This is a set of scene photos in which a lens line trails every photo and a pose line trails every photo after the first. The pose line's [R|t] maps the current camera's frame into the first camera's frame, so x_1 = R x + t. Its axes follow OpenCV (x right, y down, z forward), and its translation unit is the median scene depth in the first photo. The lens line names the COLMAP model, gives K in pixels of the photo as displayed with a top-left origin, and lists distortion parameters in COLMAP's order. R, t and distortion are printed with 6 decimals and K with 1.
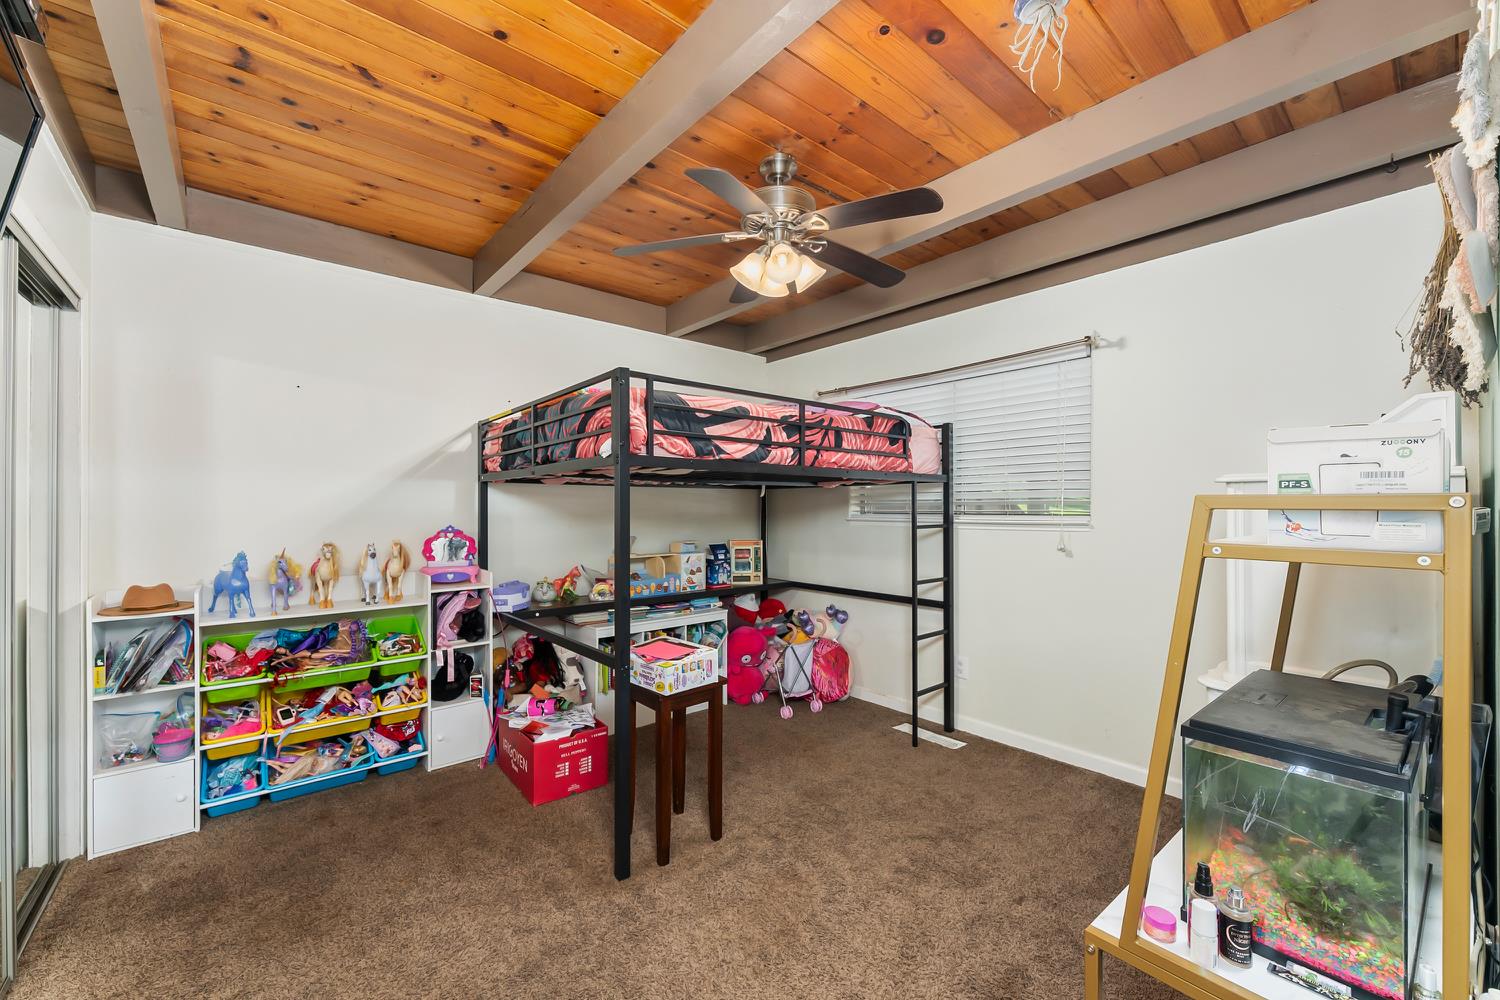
lens RADIAL K [[603.8, 0, 746.1], [0, 603.8, 503.9], [0, 0, 1]] dist [0.004510, 0.000726]
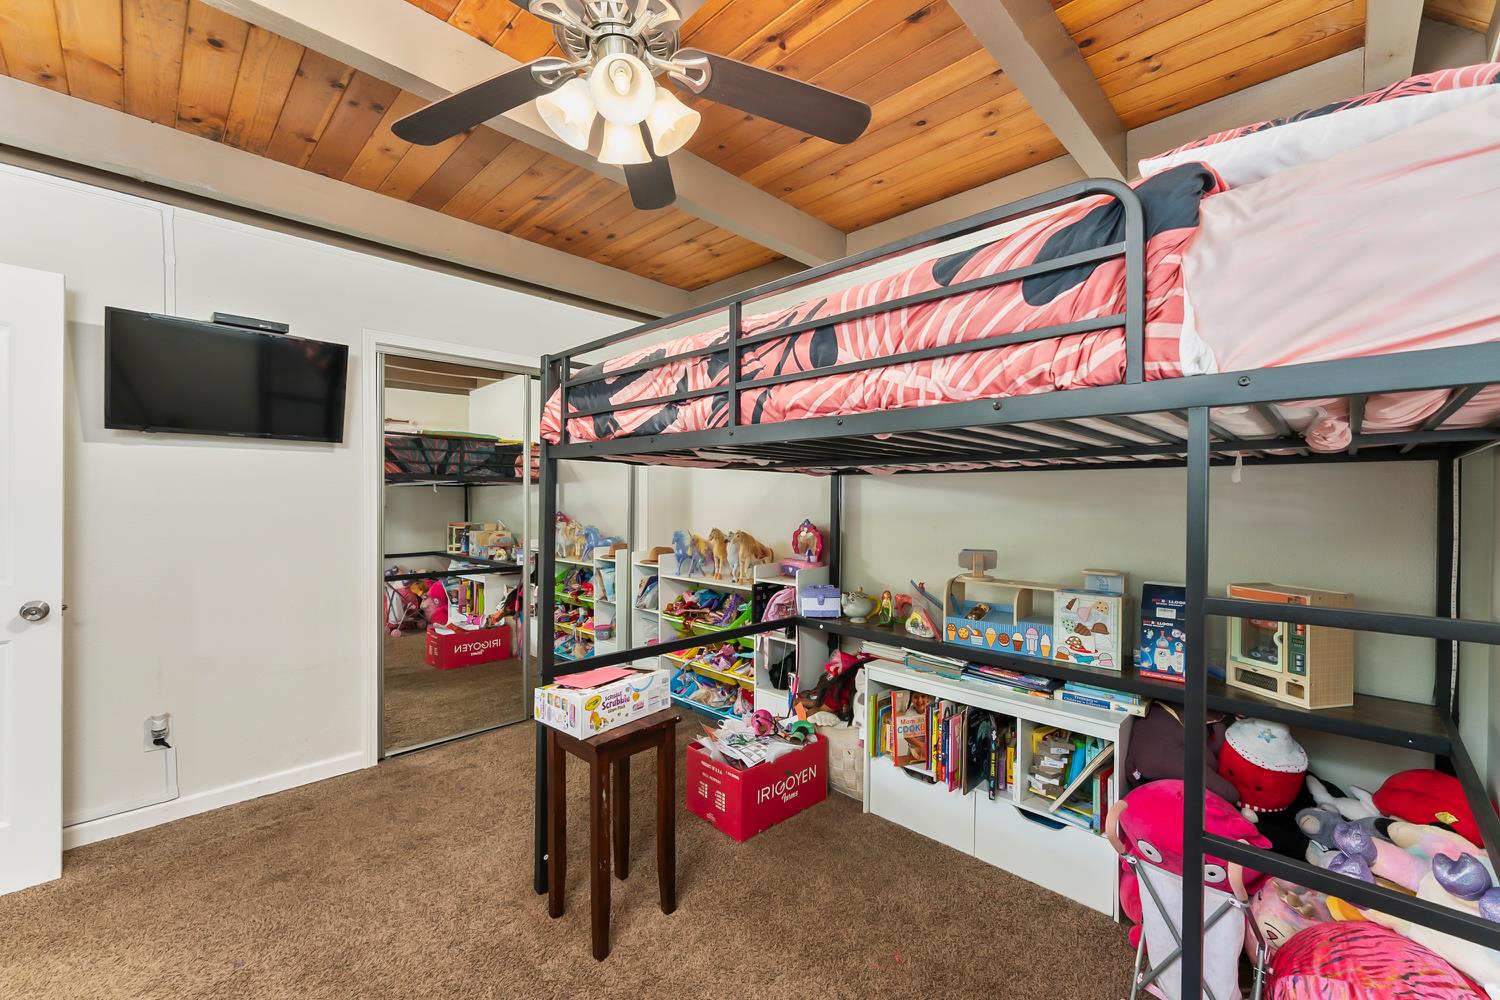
lens RADIAL K [[603.8, 0, 745.5], [0, 603.8, 505.0], [0, 0, 1]] dist [0.004510, 0.000726]
pose [[0.087646, 0.013554, -0.996059, 0.582417], [-0.000532, 0.999908, 0.013560, -0.004099], [0.996152, -0.000659, 0.087645, 0.938110]]
